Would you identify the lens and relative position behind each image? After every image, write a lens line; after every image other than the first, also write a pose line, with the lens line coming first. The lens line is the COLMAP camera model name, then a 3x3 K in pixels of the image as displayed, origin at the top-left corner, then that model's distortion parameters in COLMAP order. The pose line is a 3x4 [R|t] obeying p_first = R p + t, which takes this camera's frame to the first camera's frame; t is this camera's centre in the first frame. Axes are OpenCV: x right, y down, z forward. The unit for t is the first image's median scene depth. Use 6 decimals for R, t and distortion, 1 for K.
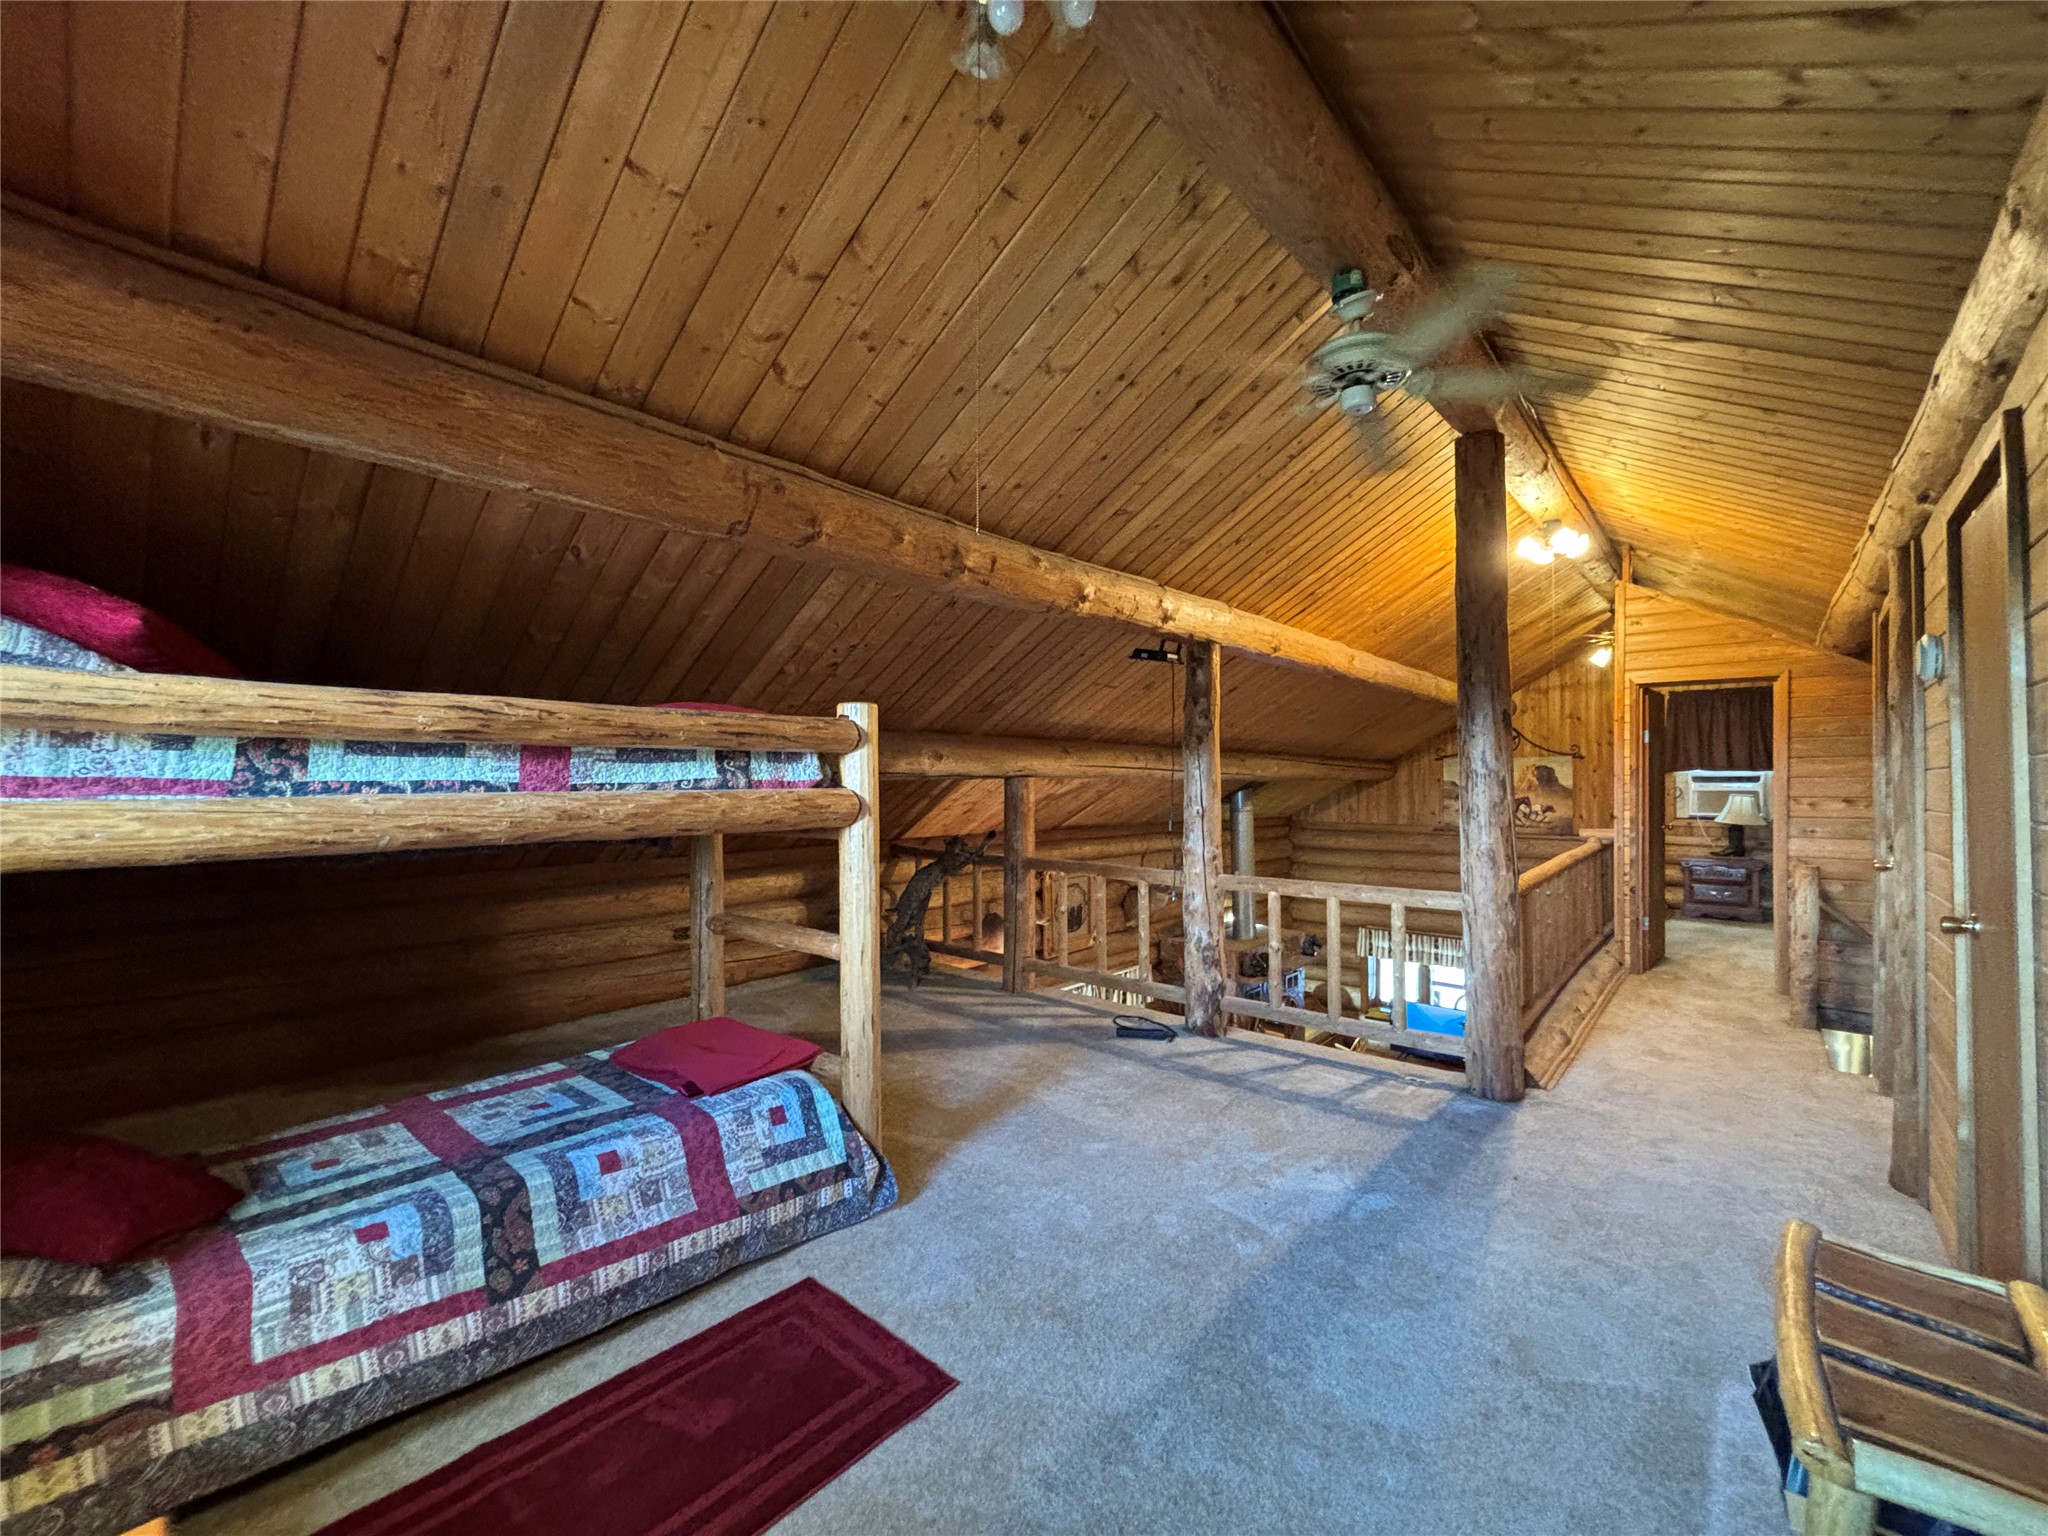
lens RADIAL K [[817.7, 0, 1027.1], [0, 817.7, 770.8], [0, 0, 1]] dist [-0.009067, -0.000306]
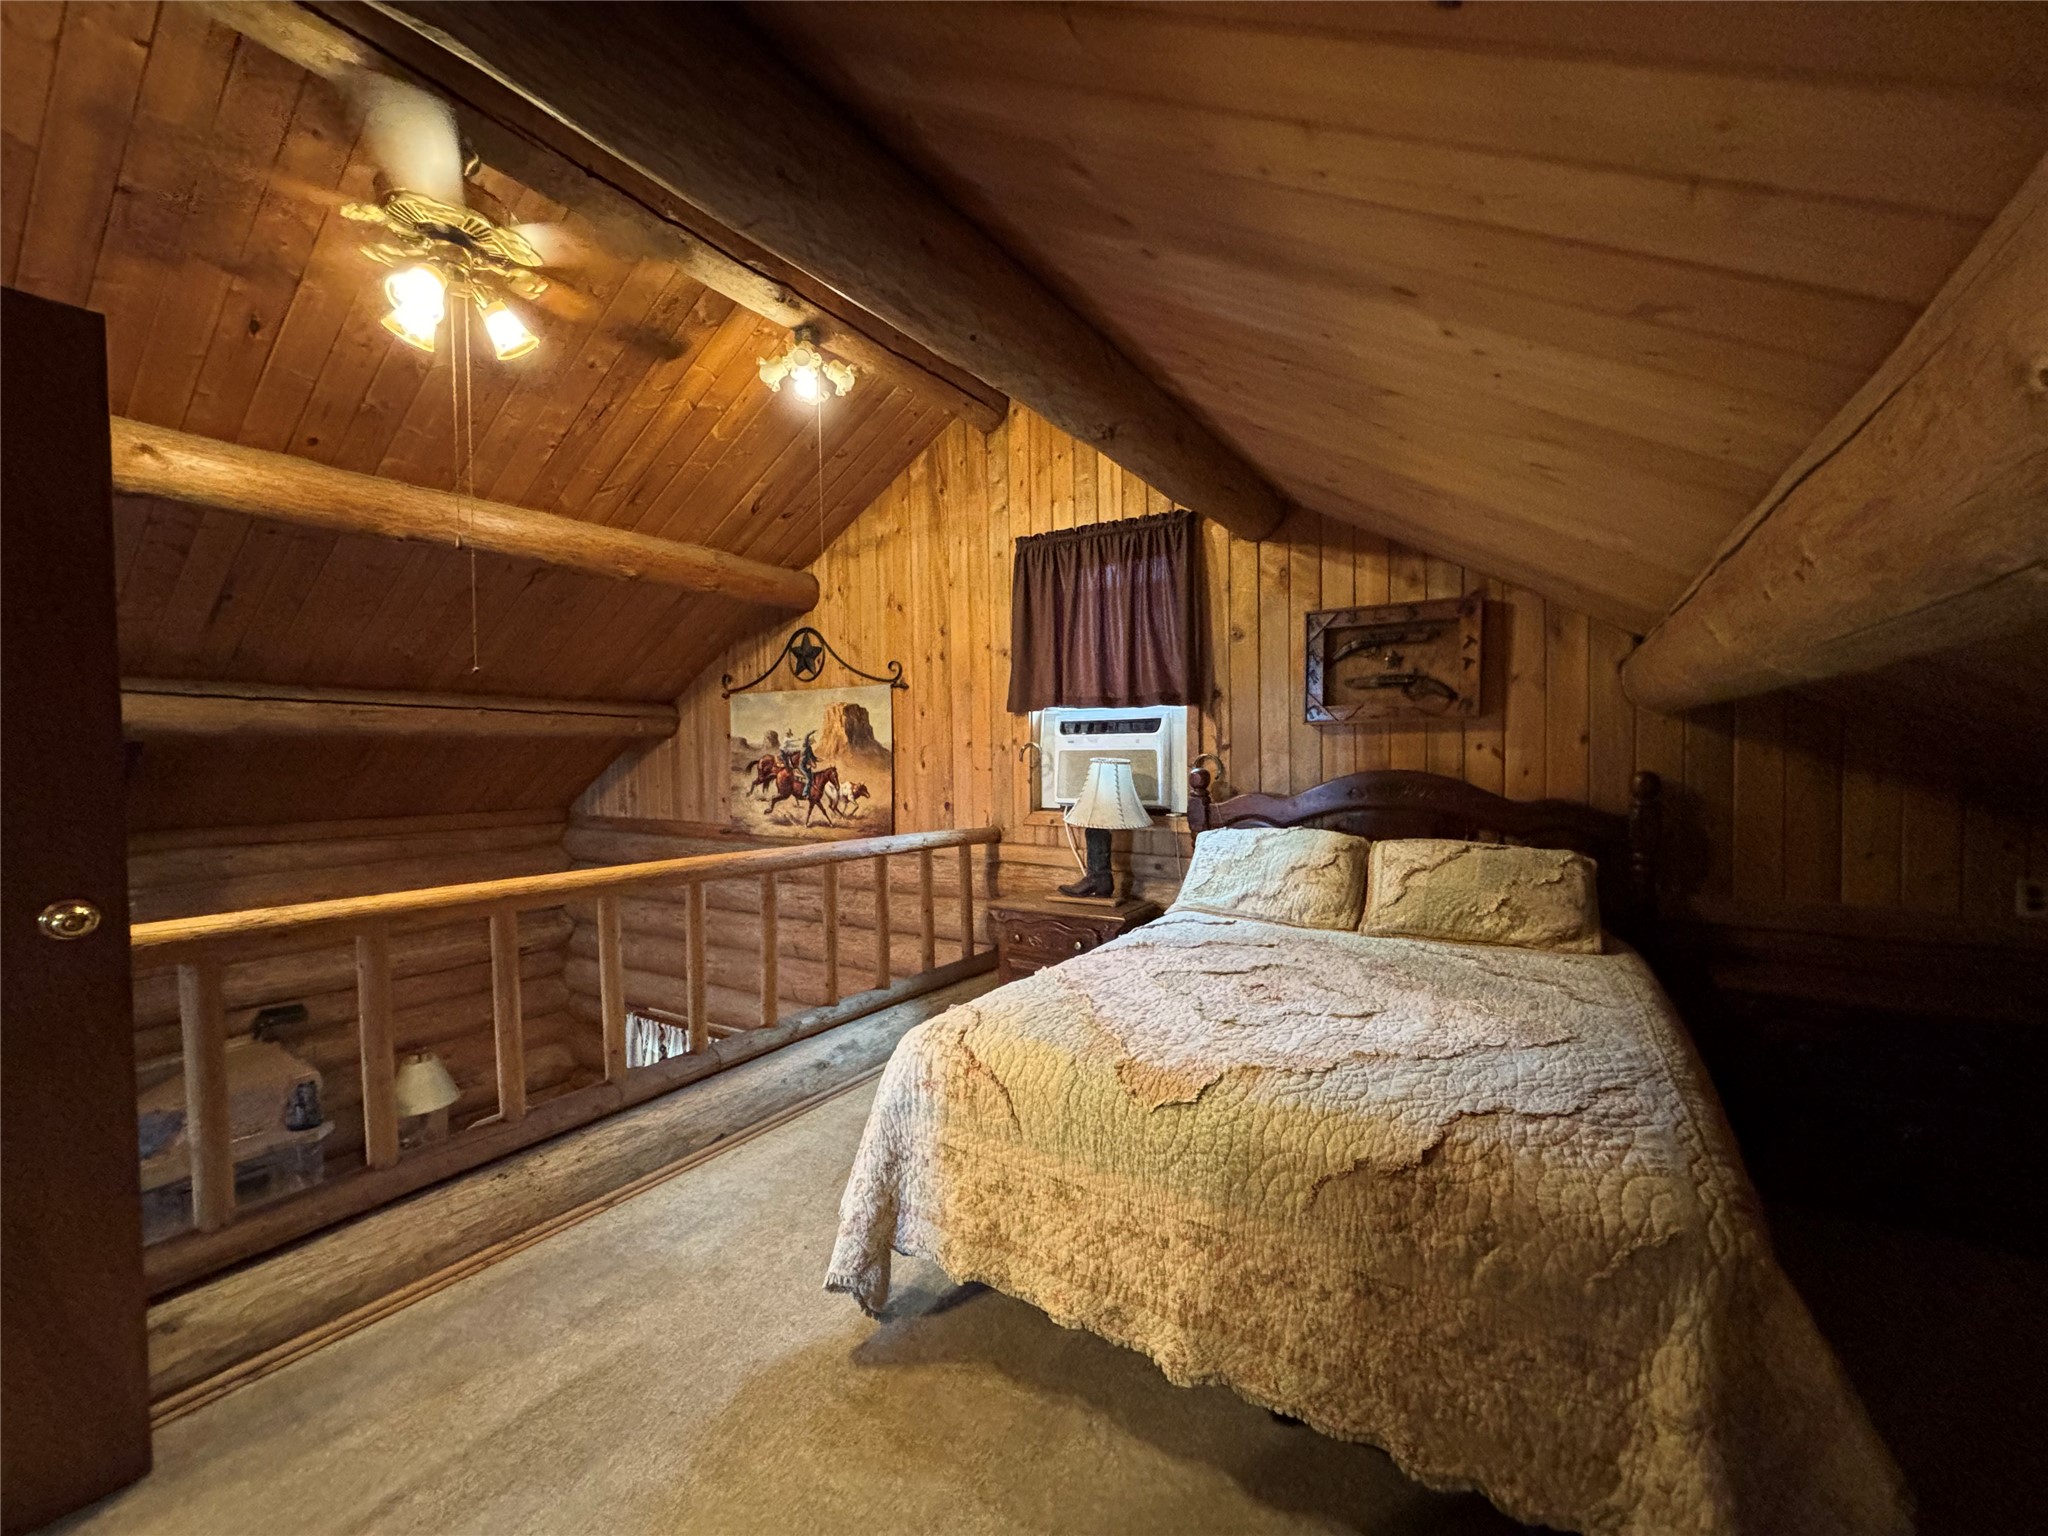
lens RADIAL K [[817.7, 0, 1020.9], [0, 817.7, 771.8], [0, 0, 1]] dist [-0.009067, -0.000306]
pose [[0.989461, -0.015962, 0.143920, 0.665605], [0.009246, 0.998842, 0.047218, 0.012238], [-0.144507, -0.045390, 0.988462, 0.492682]]
